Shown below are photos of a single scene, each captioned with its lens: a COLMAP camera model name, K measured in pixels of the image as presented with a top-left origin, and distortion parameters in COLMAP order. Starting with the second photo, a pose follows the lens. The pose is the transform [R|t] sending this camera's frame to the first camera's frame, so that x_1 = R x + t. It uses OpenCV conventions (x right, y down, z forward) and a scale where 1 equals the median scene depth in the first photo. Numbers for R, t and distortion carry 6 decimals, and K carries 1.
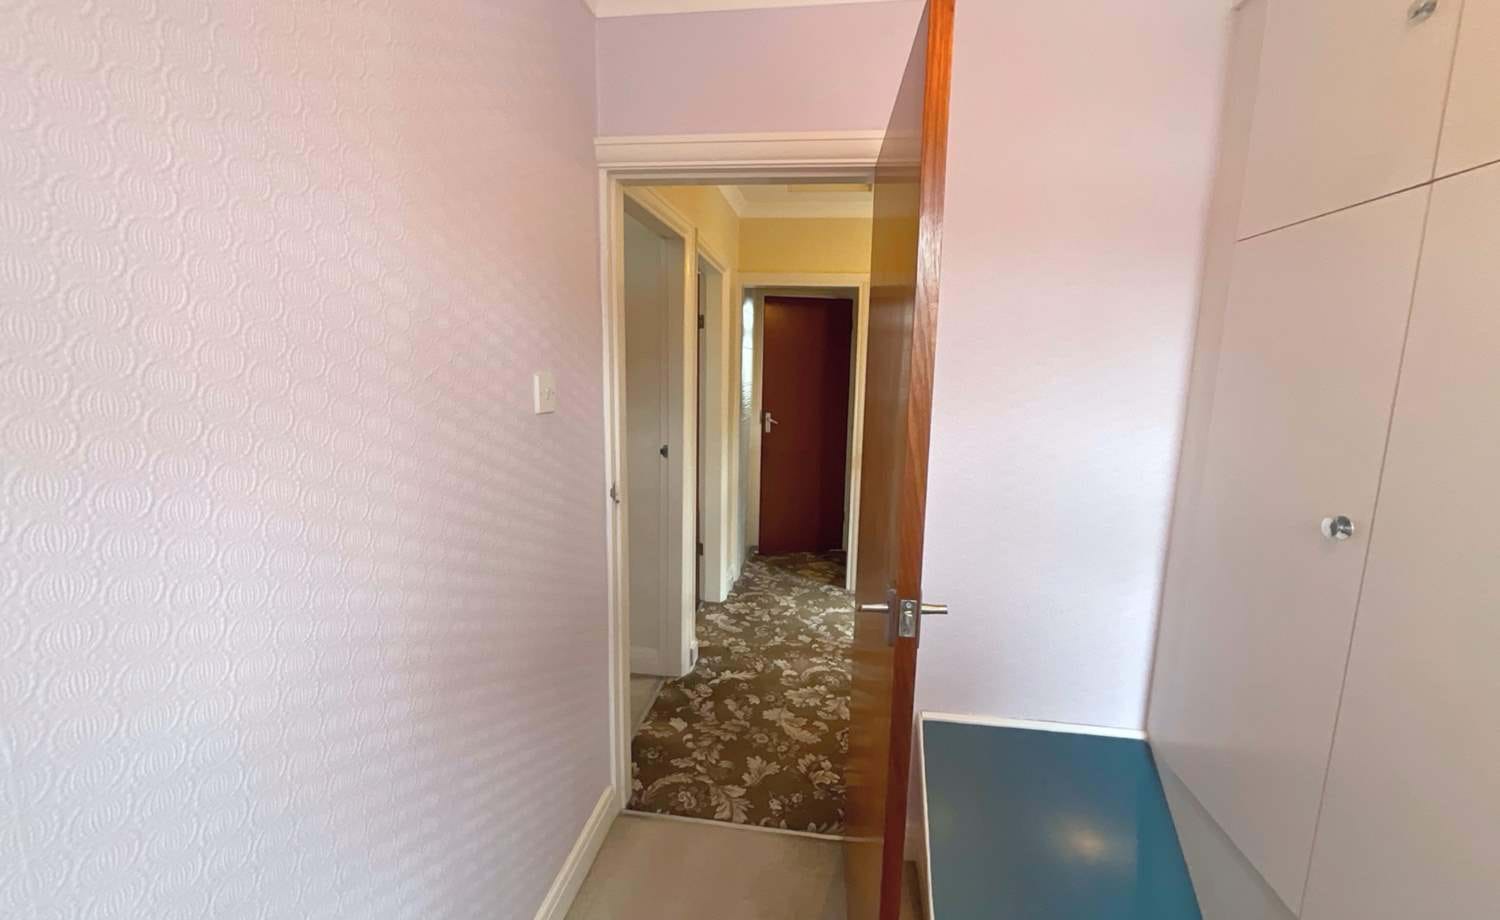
lens RADIAL K [[608.5, 0, 750.0], [0, 608.5, 460.0], [0, 0, 1]] dist [-0.002026, -0.000635]
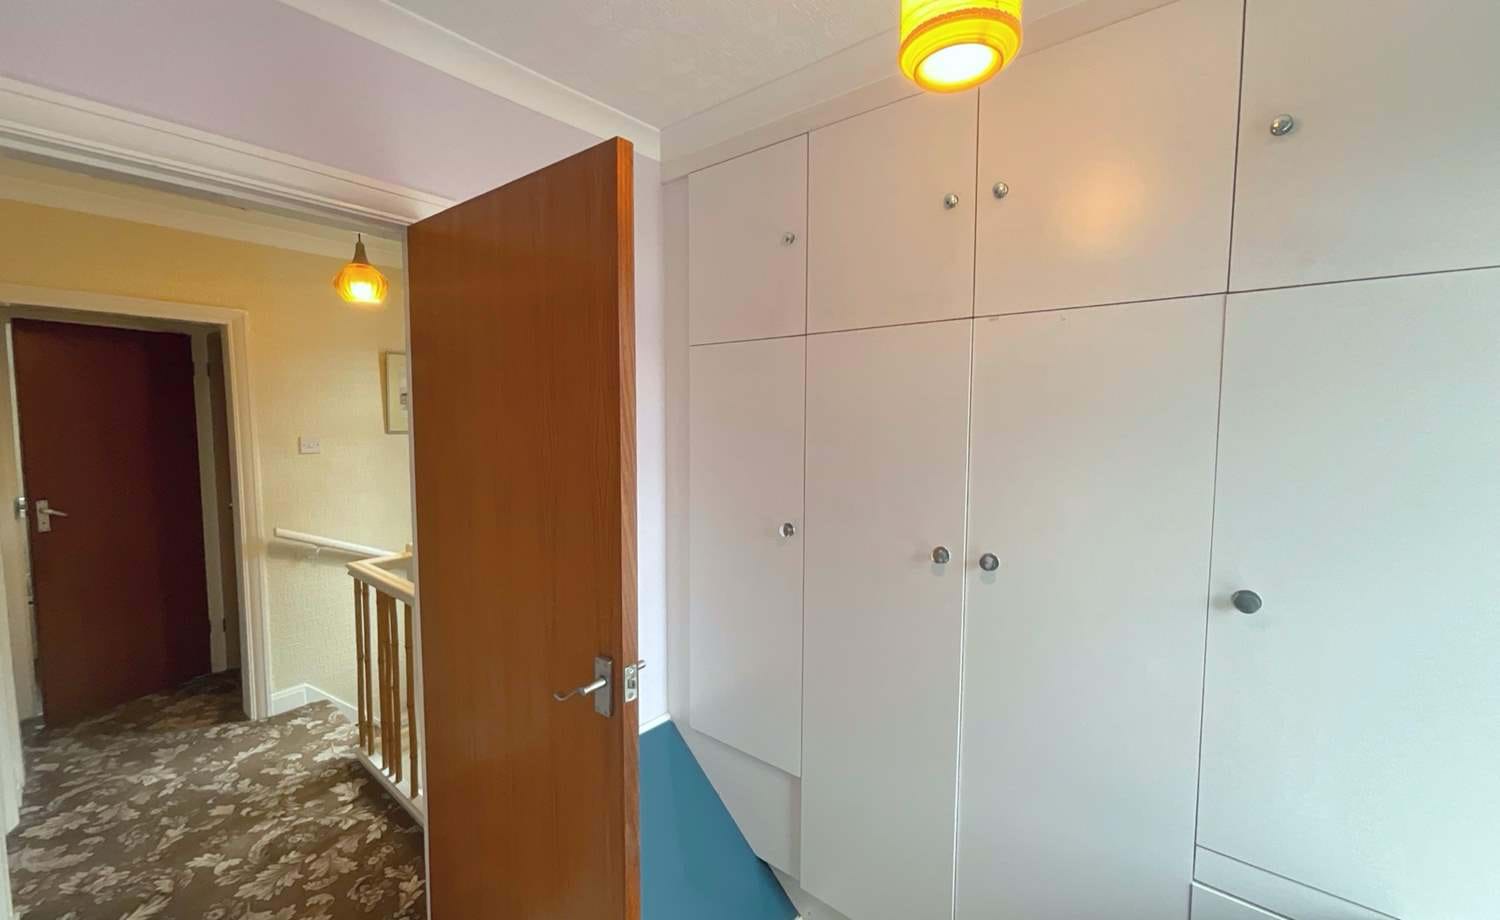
lens RADIAL K [[608.5, 0, 750.0], [0, 608.5, 460.0], [0, 0, 1]] dist [-0.002026, -0.000635]
pose [[0.524761, -0.074156, 0.848014, -0.150404], [0.133293, 0.991068, 0.004182, -0.031480], [-0.840749, 0.110840, 0.529958, 0.056337]]
